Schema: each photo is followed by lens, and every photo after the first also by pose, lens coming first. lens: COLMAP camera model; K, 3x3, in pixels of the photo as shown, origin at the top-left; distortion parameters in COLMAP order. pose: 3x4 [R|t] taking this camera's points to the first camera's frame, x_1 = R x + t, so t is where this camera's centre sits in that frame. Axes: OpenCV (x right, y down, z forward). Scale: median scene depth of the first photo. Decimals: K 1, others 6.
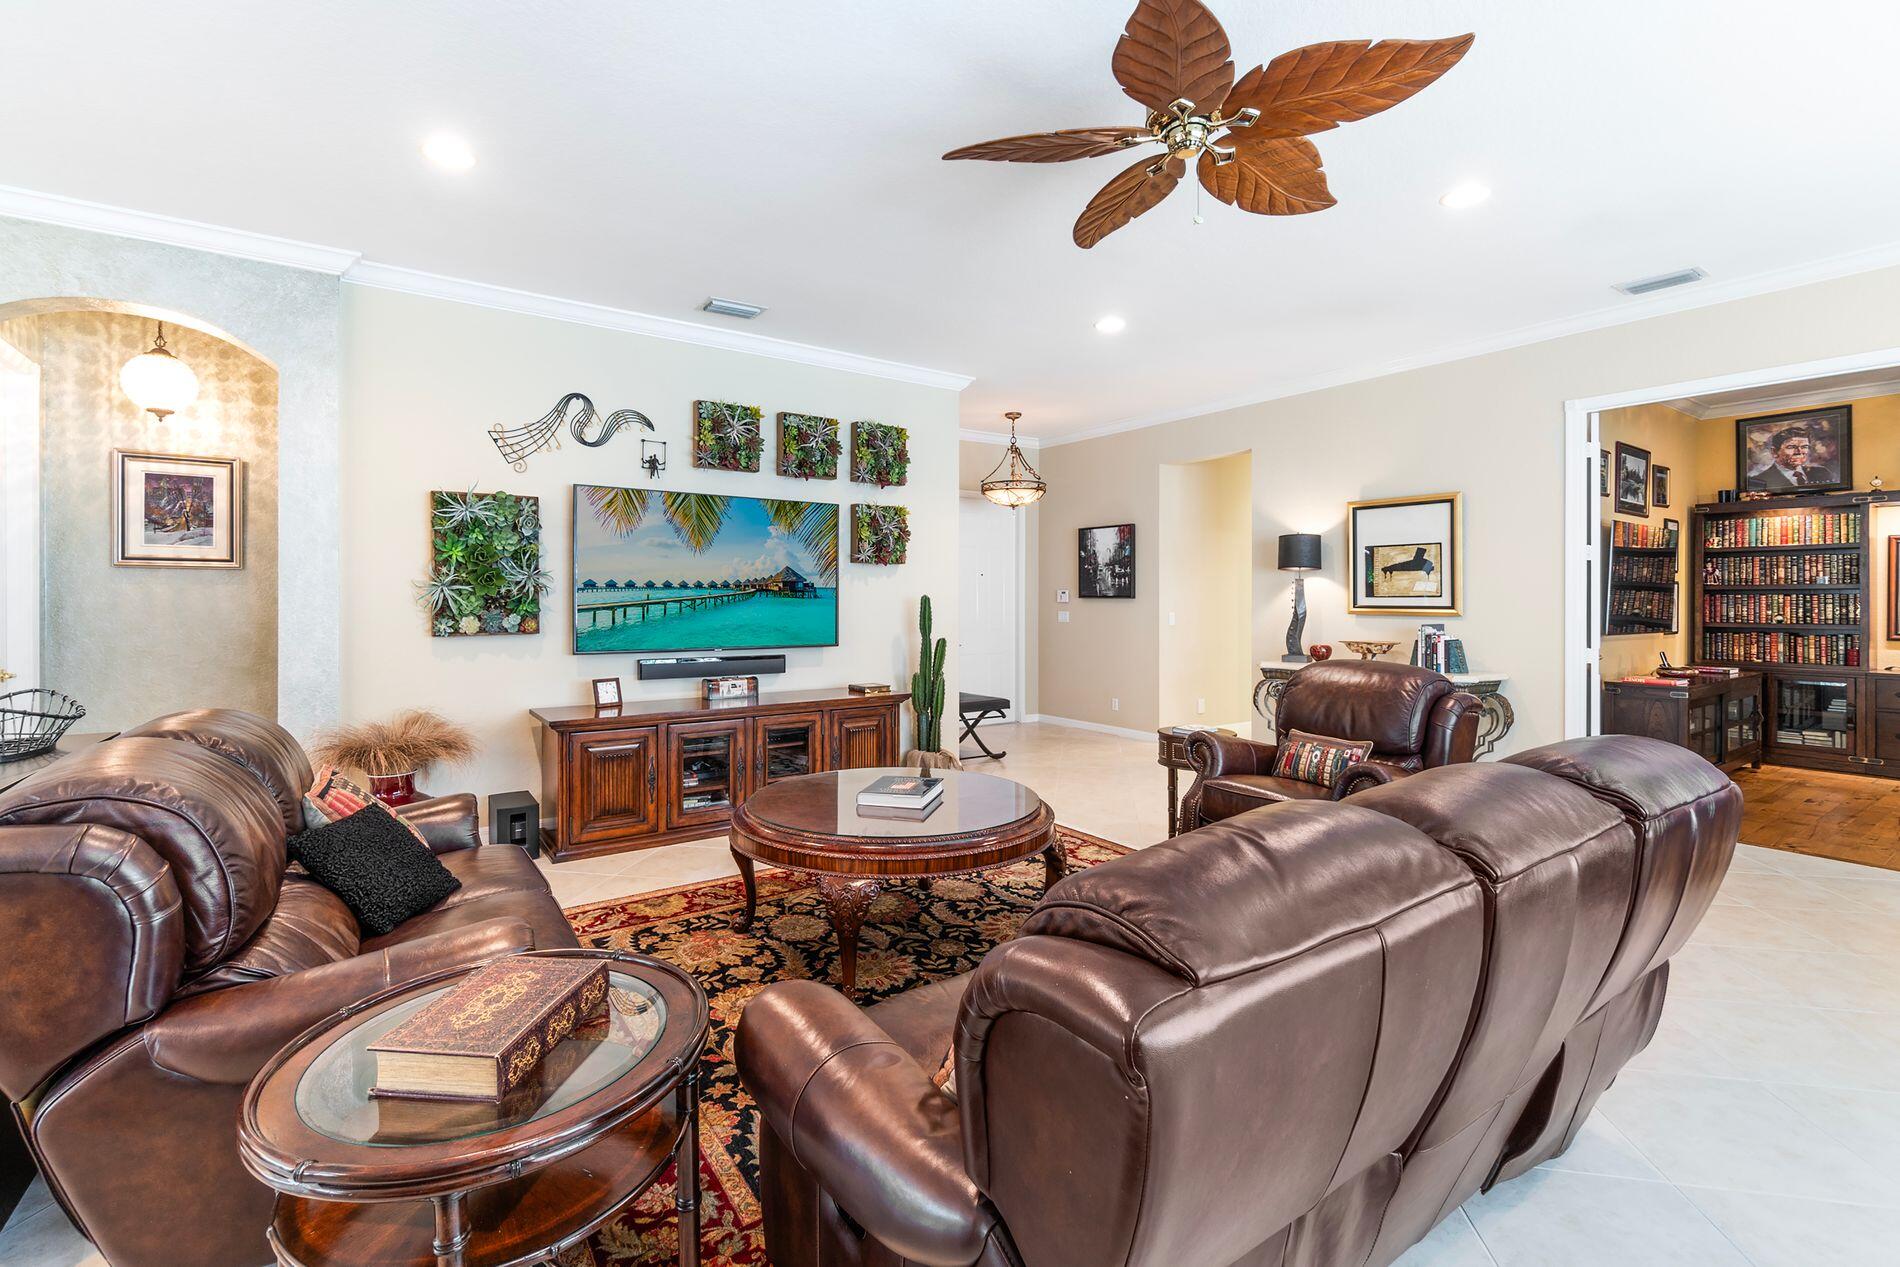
lens RADIAL K [[834.7, 0, 915.0], [0, 834.7, 586.5], [0, 0, 1]] dist [-0.001754, -0.000134]
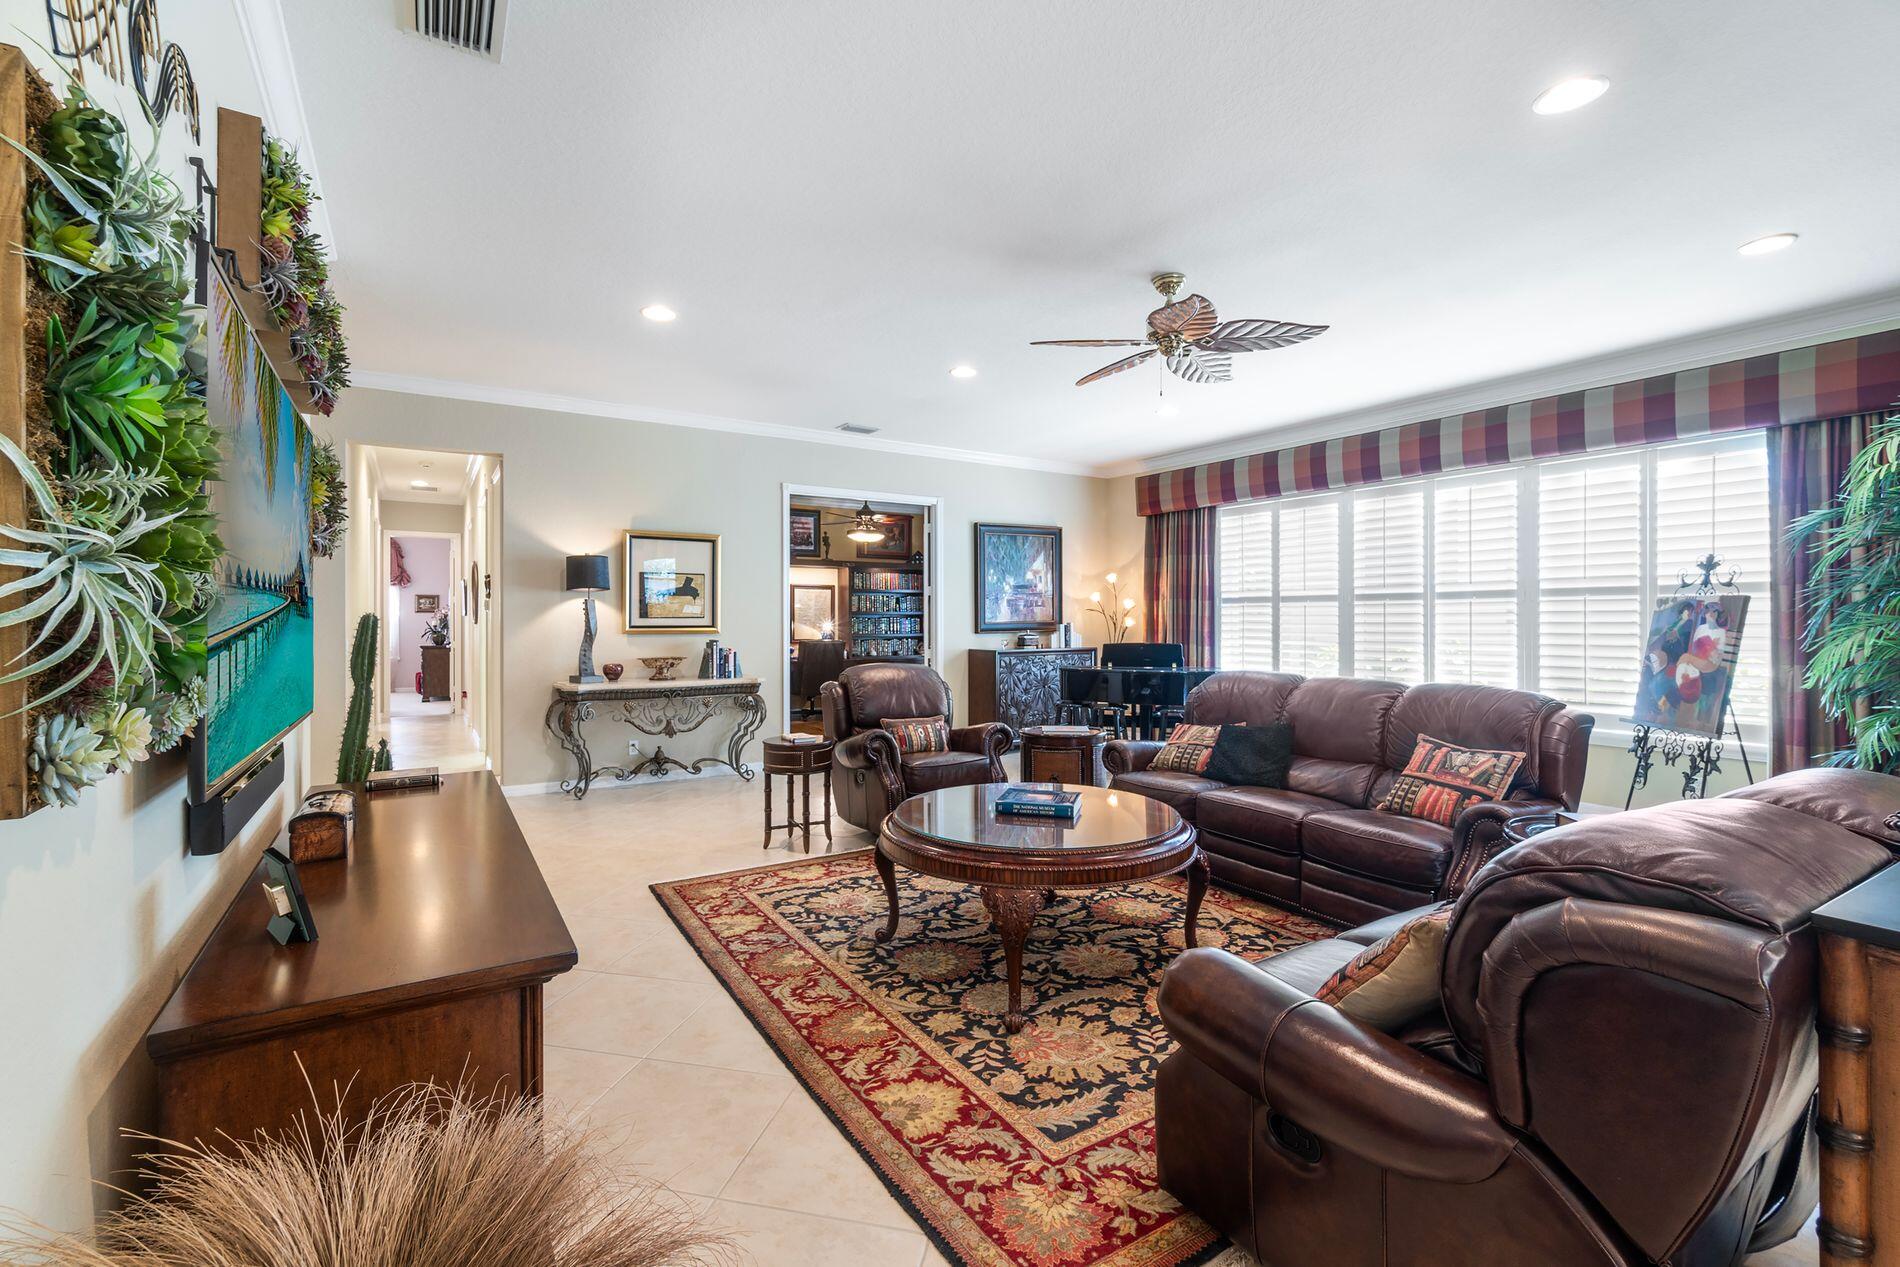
lens RADIAL K [[834.7, 0, 941.8], [0, 834.7, 623.4], [0, 0, 1]] dist [-0.001754, -0.000134]
pose [[0.018740, -0.004924, 0.999812, -0.668928], [-0.017737, 0.999829, 0.005256, 0.008850], [-0.999667, -0.017832, 0.018650, 0.695302]]
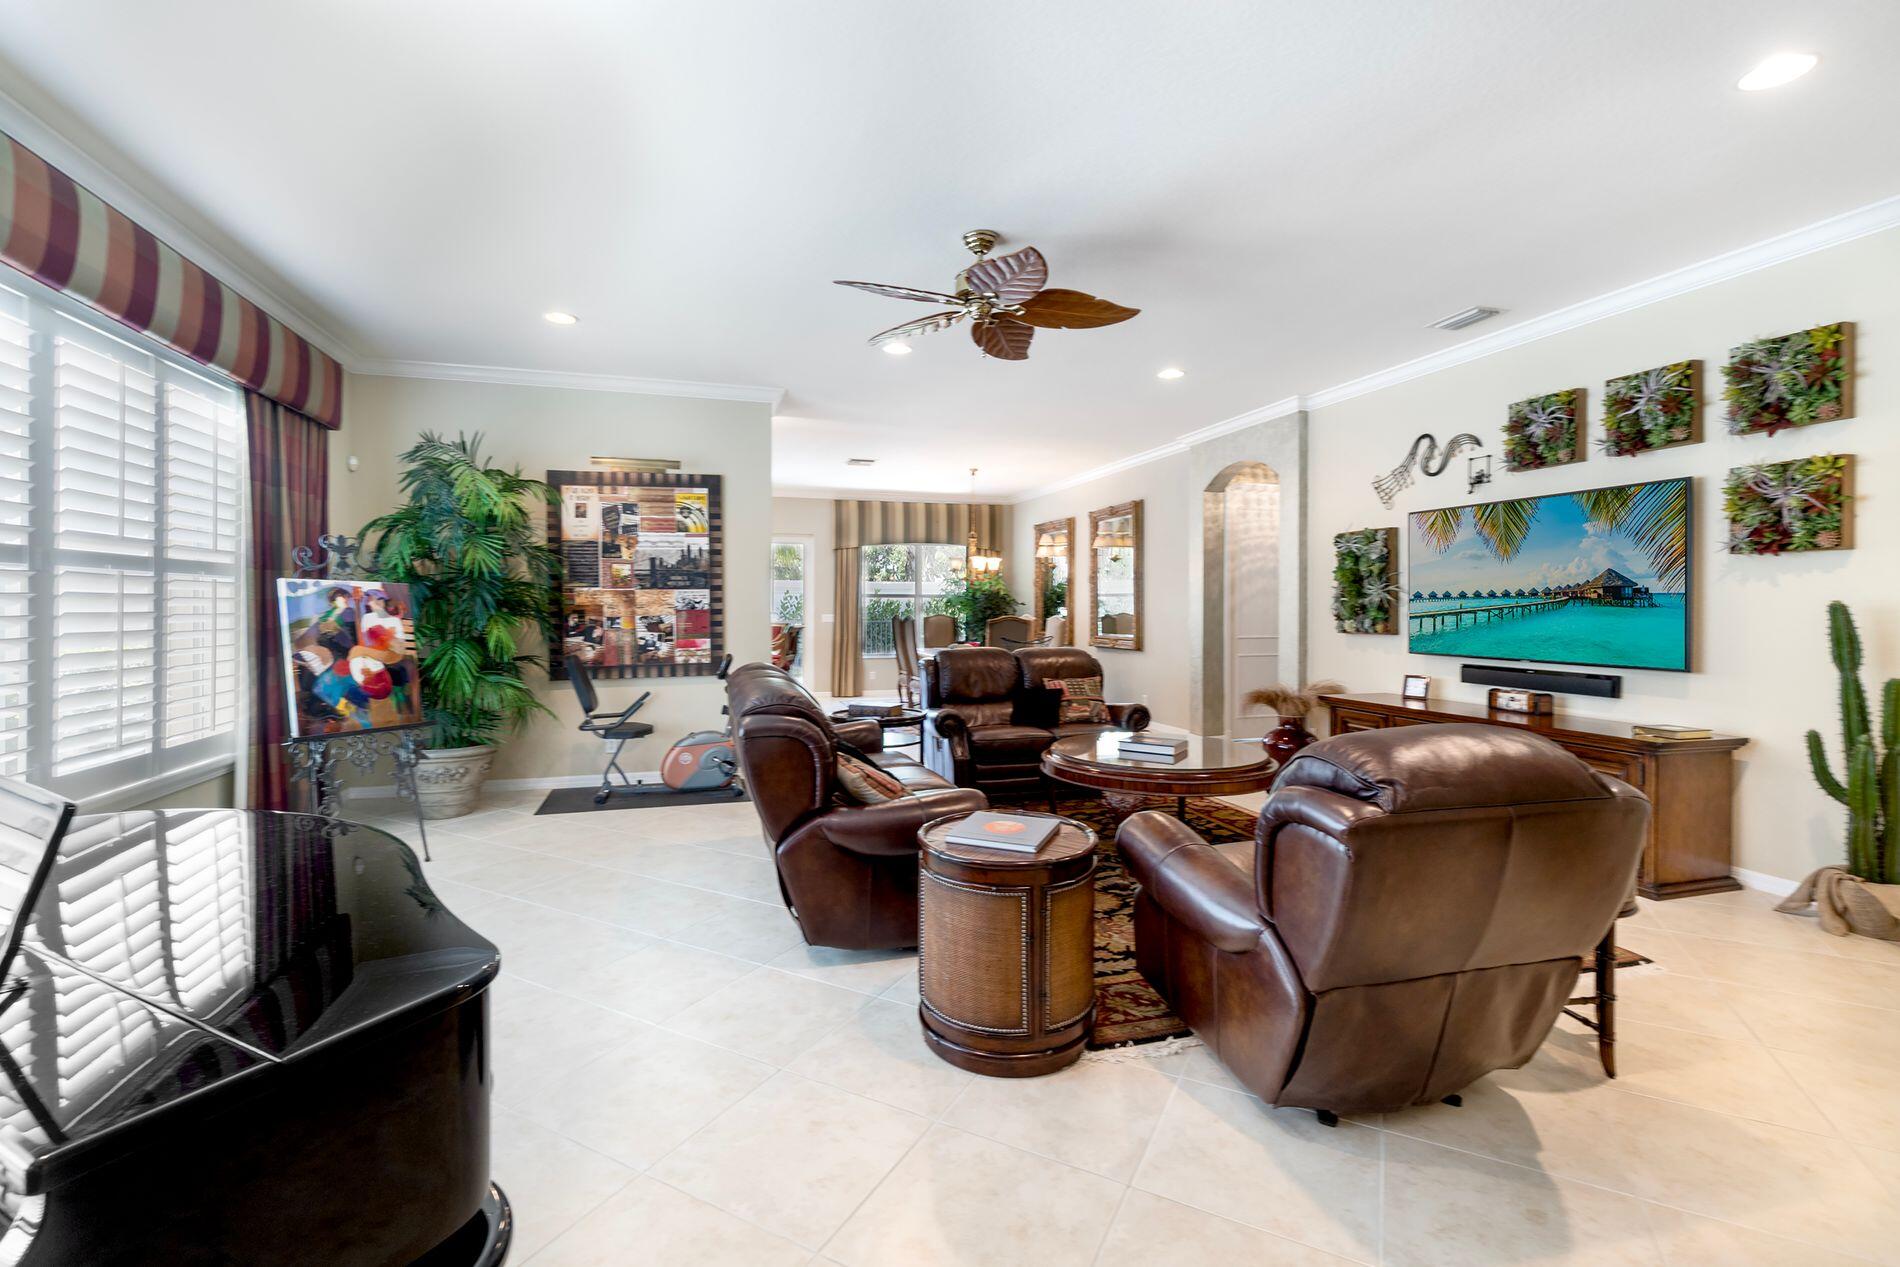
lens RADIAL K [[834.7, 0, 949.5], [0, 834.7, 621.3], [0, 0, 1]] dist [-0.001754, -0.000134]
pose [[-0.297386, 0.018744, -0.954573, 0.903642], [0.016422, 0.999760, 0.014515, 0.005590], [0.954616, -0.011359, -0.297623, 0.686038]]
